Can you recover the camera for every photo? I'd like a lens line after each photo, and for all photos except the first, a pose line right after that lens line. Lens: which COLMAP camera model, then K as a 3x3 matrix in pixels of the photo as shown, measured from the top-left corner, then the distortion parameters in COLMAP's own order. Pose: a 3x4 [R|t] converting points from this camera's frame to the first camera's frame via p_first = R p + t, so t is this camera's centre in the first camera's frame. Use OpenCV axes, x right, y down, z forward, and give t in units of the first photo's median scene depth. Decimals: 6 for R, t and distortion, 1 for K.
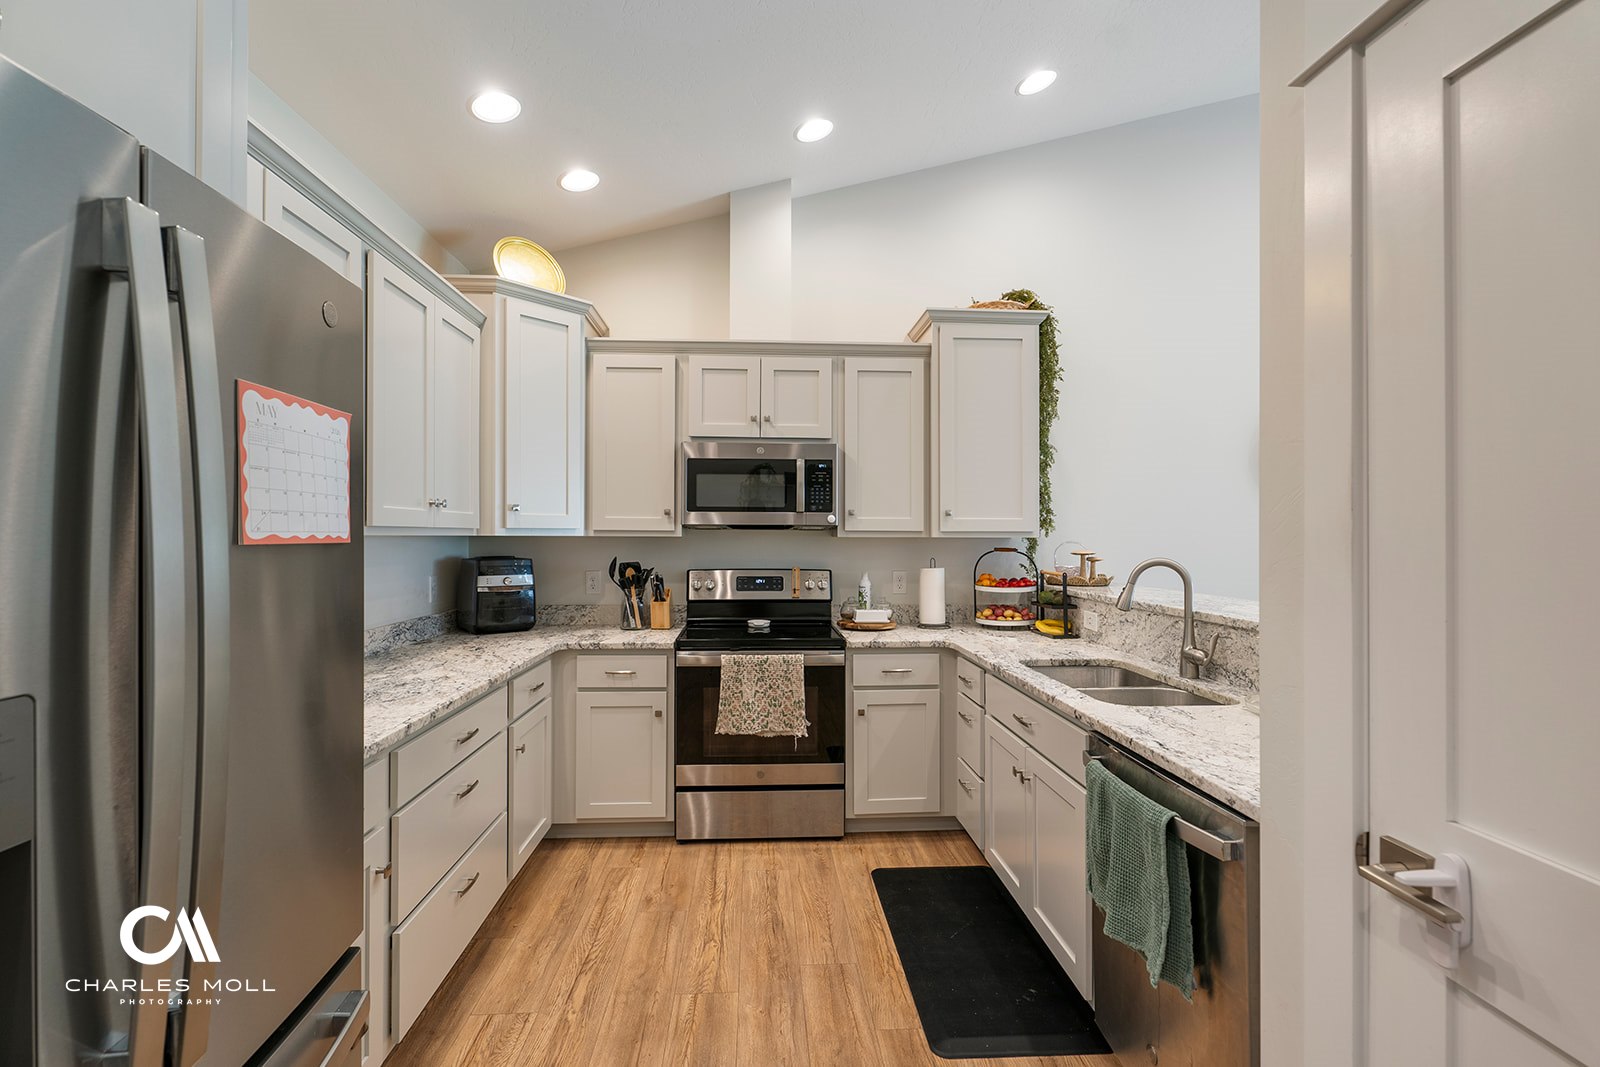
lens RADIAL K [[716.5, 0, 799.3], [0, 716.5, 534.3], [0, 0, 1]] dist [0.000370, -0.000932]
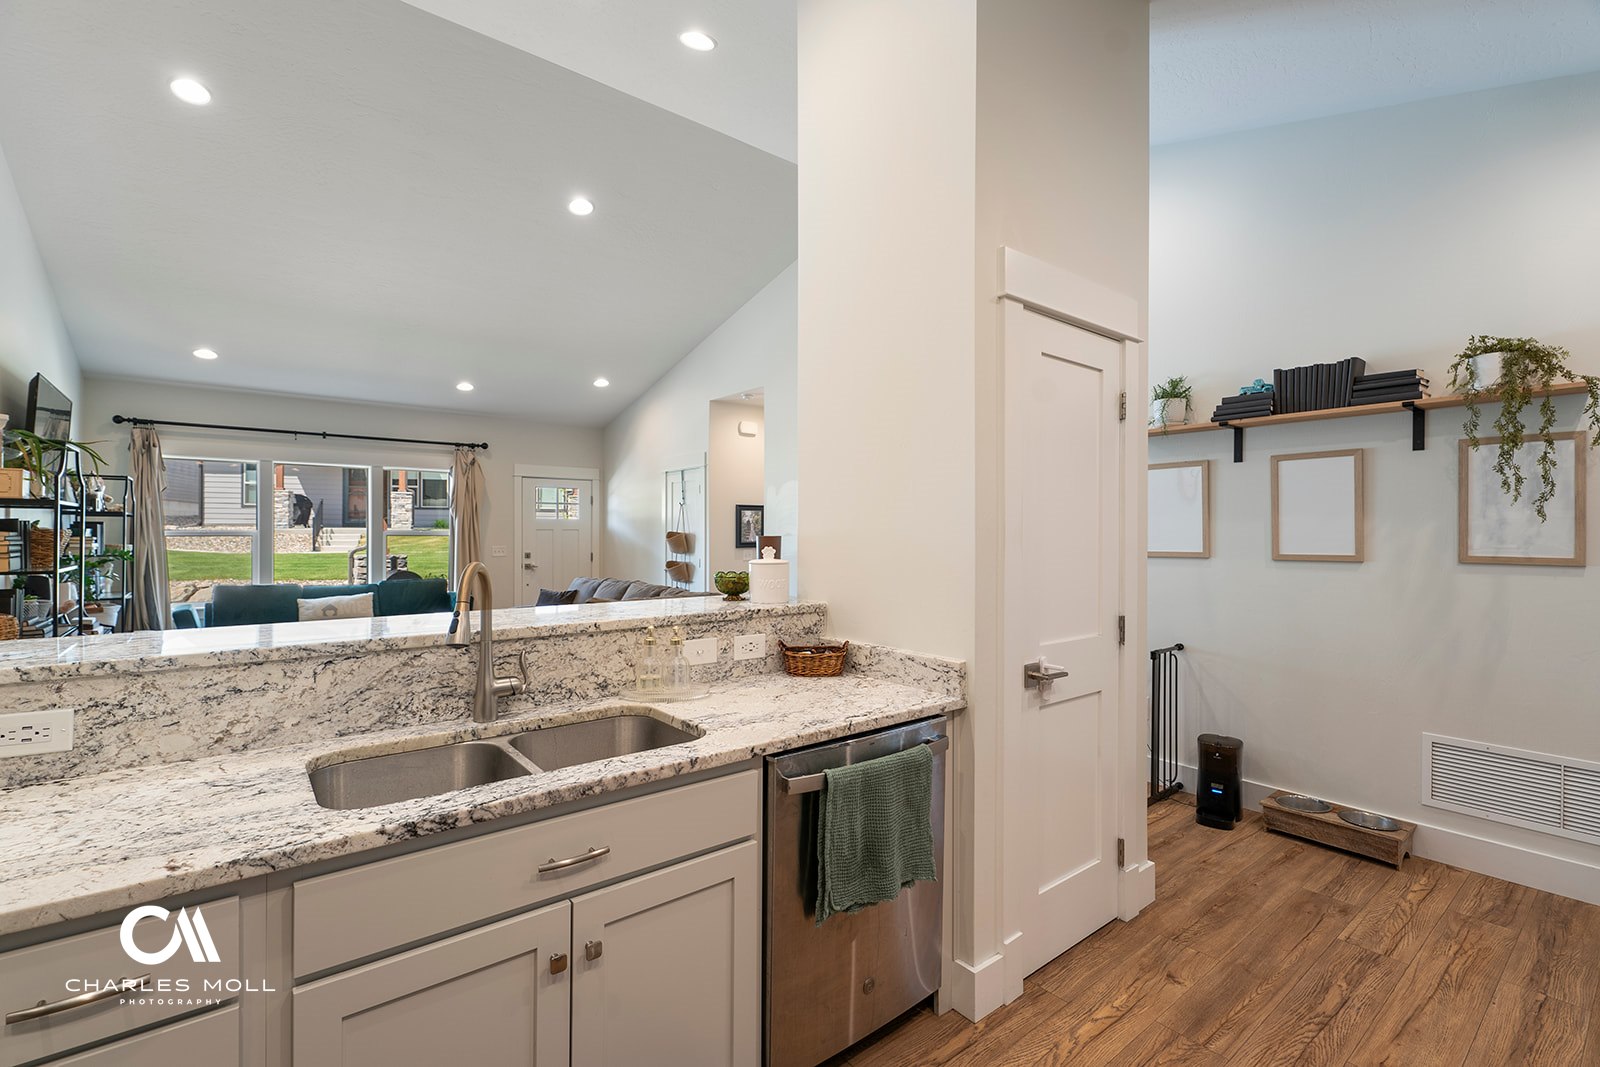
lens RADIAL K [[716.5, 0, 801.6], [0, 716.5, 530.8], [0, 0, 1]] dist [0.000370, -0.000932]
pose [[-0.582002, -0.007807, 0.813150, -0.321335], [-0.010733, 0.999941, 0.001919, -0.001736], [-0.813117, -0.007611, -0.582051, 1.520013]]
